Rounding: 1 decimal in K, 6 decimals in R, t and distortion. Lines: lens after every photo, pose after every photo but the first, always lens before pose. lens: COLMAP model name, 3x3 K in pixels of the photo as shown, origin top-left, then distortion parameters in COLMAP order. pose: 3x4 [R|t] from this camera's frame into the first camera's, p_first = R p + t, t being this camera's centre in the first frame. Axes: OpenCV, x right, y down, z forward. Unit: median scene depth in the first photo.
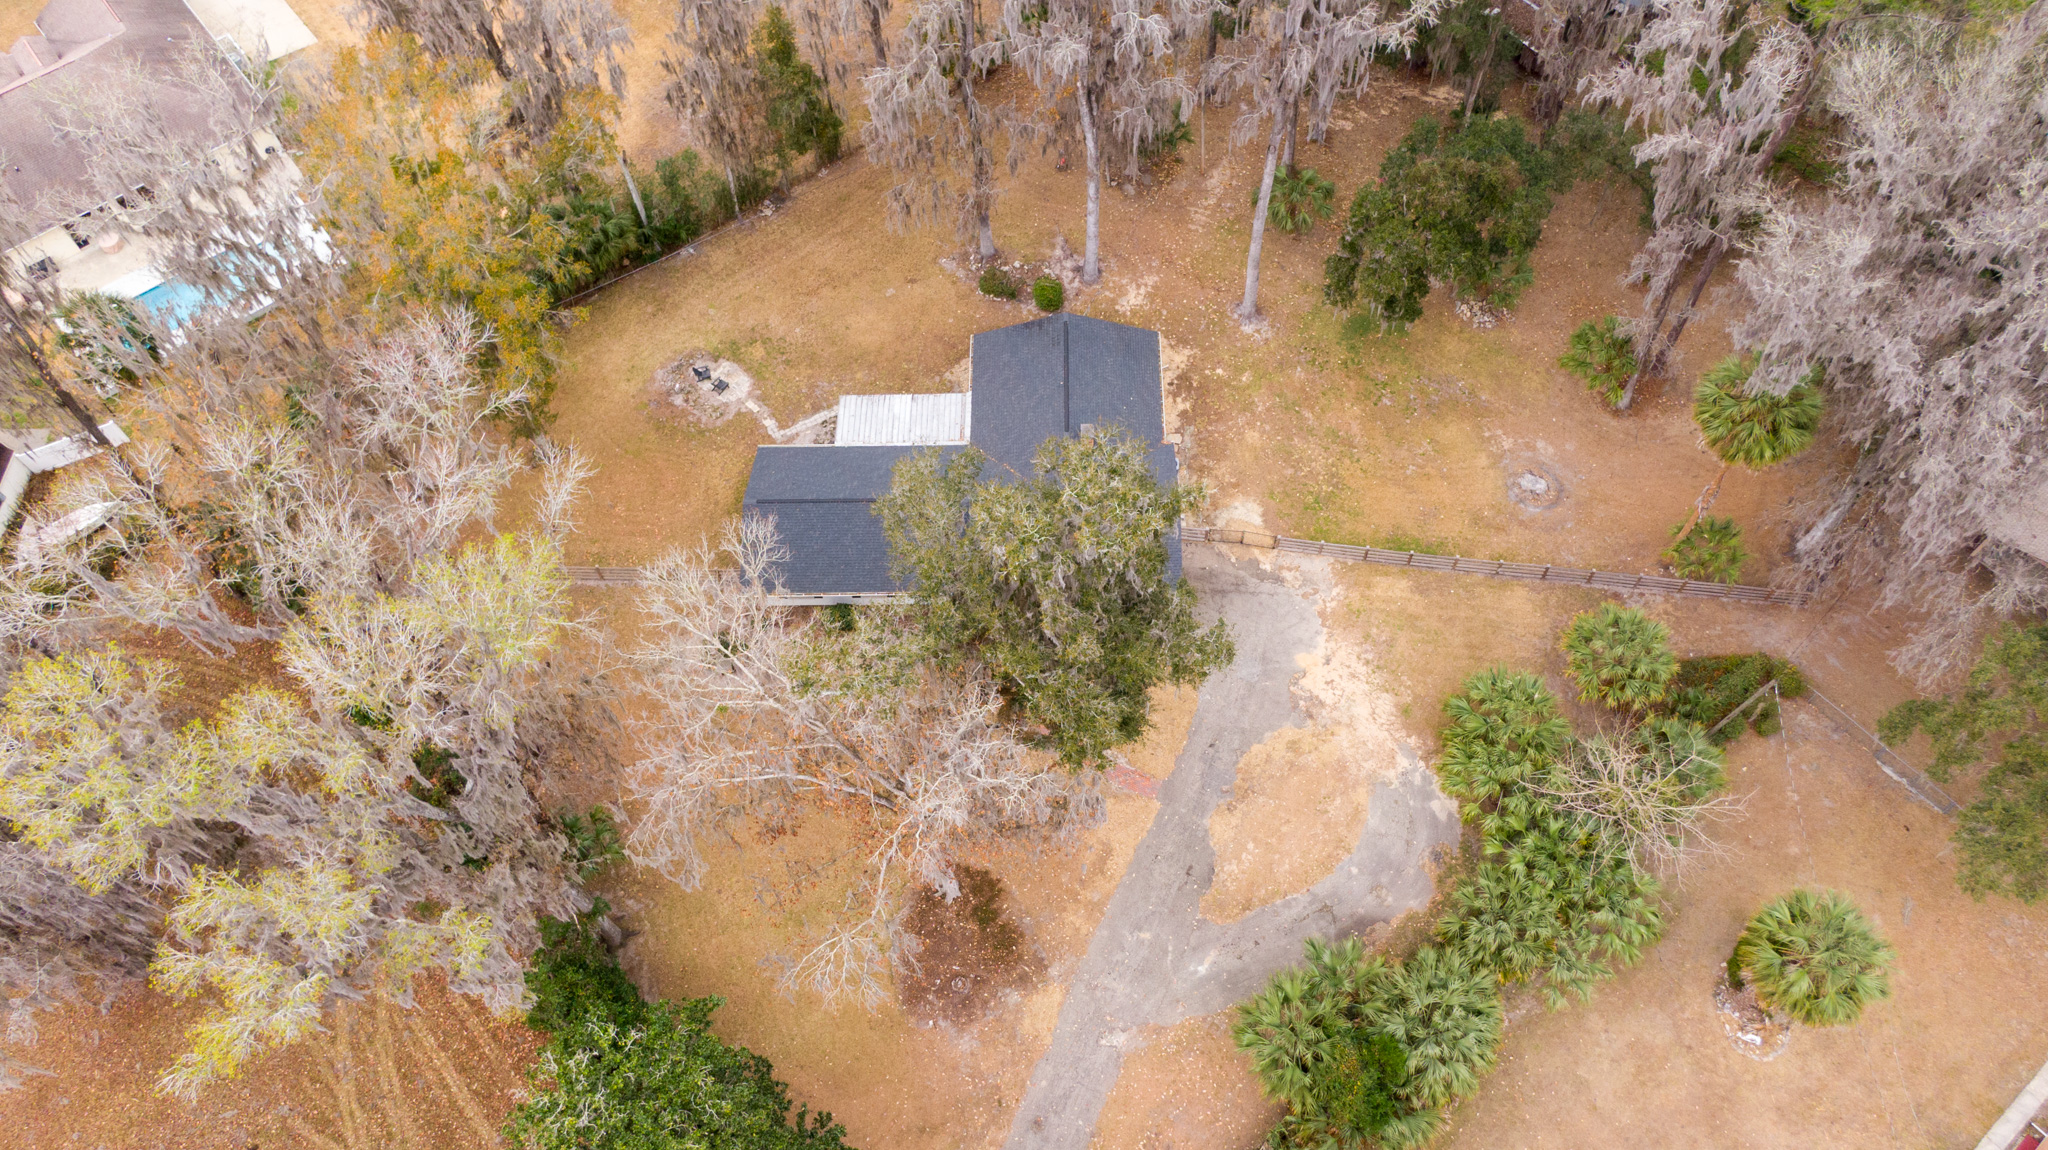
lens RADIAL K [[1459.1, 0, 1029.1], [0, 1459.1, 574.9], [0, 0, 1]] dist [0.019862, -0.031756]
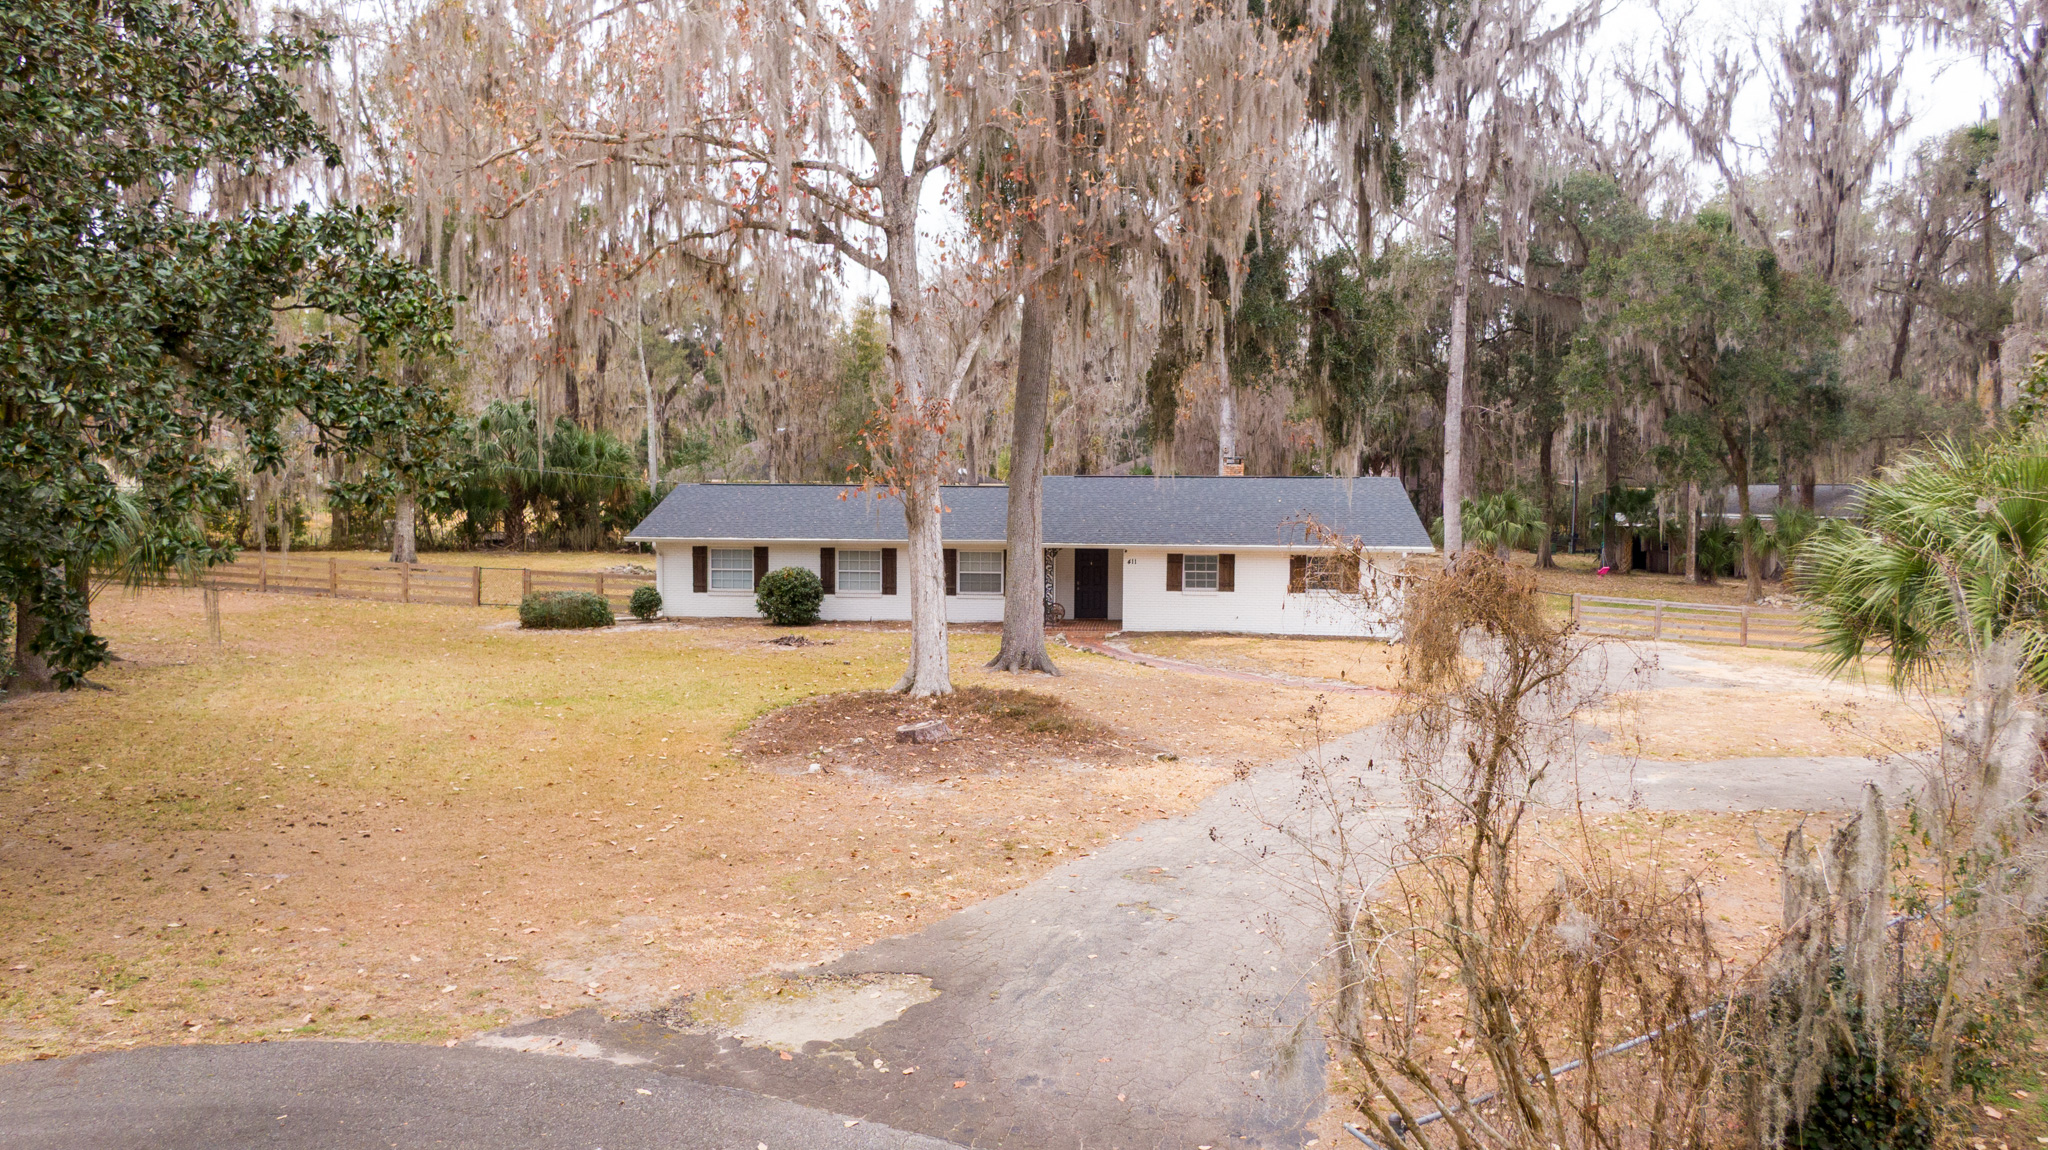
lens RADIAL K [[1459.1, 0, 1028.6], [0, 1459.1, 580.3], [0, 0, 1]] dist [0.019862, -0.031756]
pose [[0.996136, 0.037225, -0.079547, 0.002693], [-0.086559, 0.569440, -0.817463, 0.466808], [0.014867, 0.821190, 0.570462, 0.680145]]
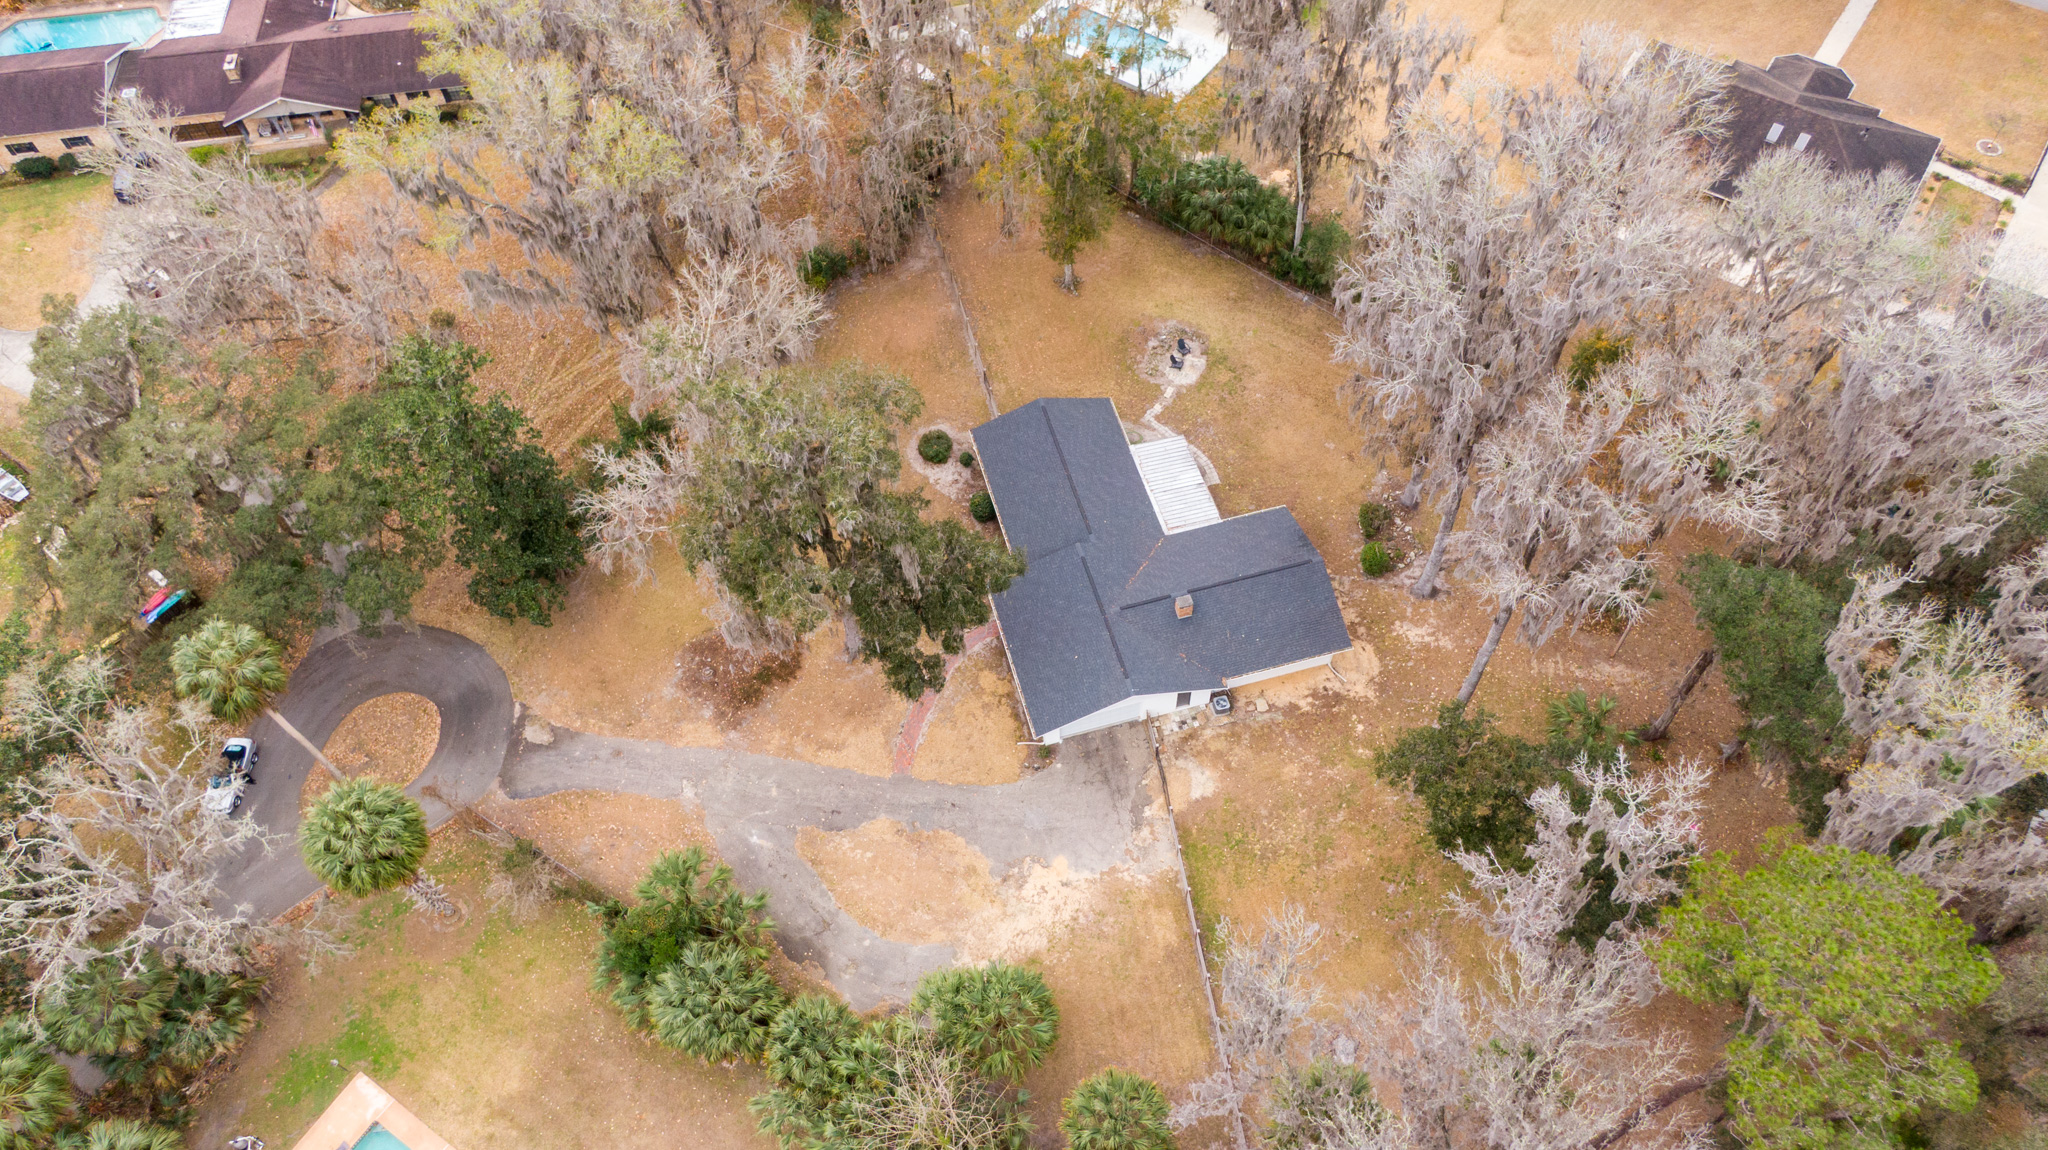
lens RADIAL K [[1459.1, 0, 1033.1], [0, 1459.1, 578.7], [0, 0, 1]] dist [0.019862, -0.031756]
pose [[0.275113, 0.810545, -0.517040, 0.562357], [-0.810896, 0.484541, 0.328126, -0.374971], [0.516488, 0.328994, 0.790571, 0.073610]]
